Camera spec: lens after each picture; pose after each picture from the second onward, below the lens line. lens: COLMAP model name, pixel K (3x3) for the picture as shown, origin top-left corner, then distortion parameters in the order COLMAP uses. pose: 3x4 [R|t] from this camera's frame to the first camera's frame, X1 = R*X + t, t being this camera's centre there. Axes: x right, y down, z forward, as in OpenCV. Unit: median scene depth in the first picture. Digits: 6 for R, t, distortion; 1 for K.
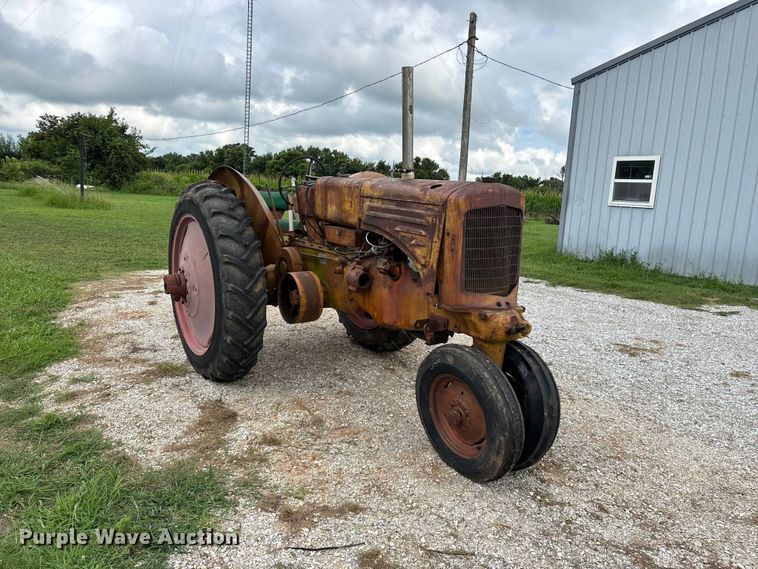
lens RADIAL K [[570.1, 0, 380.8], [0, 570.1, 284.5], [0, 0, 1]] dist [0.059755, -0.062767]
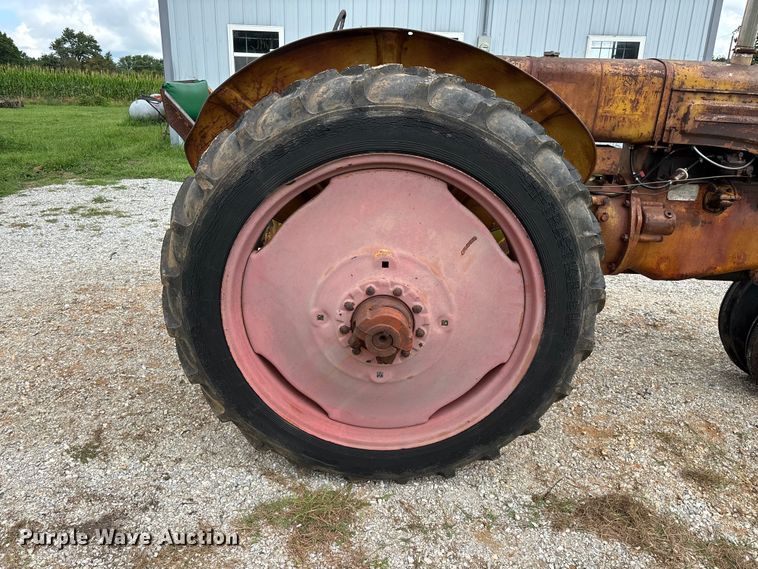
lens RADIAL K [[568.9, 0, 377.0], [0, 568.9, 285.8], [0, 0, 1]] dist [0.070431, -0.077543]
pose [[0.578263, -0.296455, 0.760083, -0.257821], [0.131447, 0.953328, 0.271823, -0.055448], [-0.805192, -0.057274, 0.590242, 0.292287]]
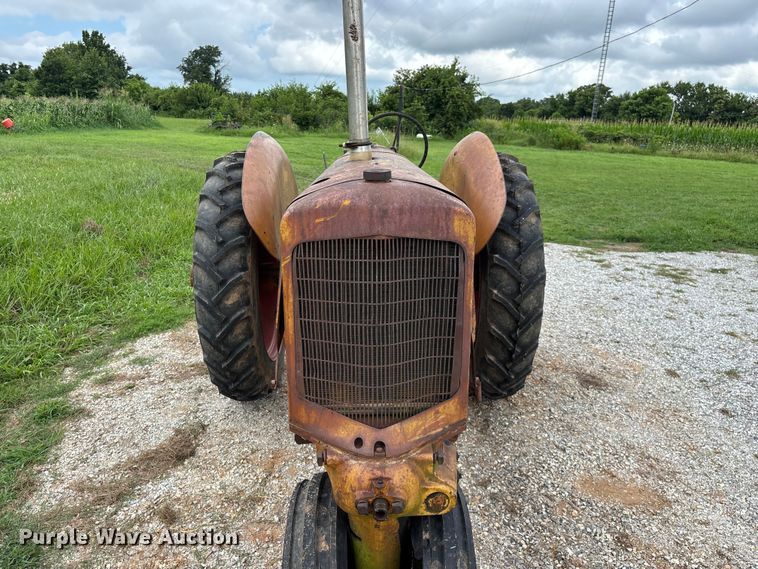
lens RADIAL K [[573.5, 0, 373.5], [0, 573.5, 288.2], [0, 0, 1]] dist [0.039272, -0.039223]
pose [[0.829512, 0.133735, -0.542240, 0.122126], [-0.081077, 0.989457, 0.120003, -0.040075], [0.552572, -0.055581, 0.831610, 0.164027]]
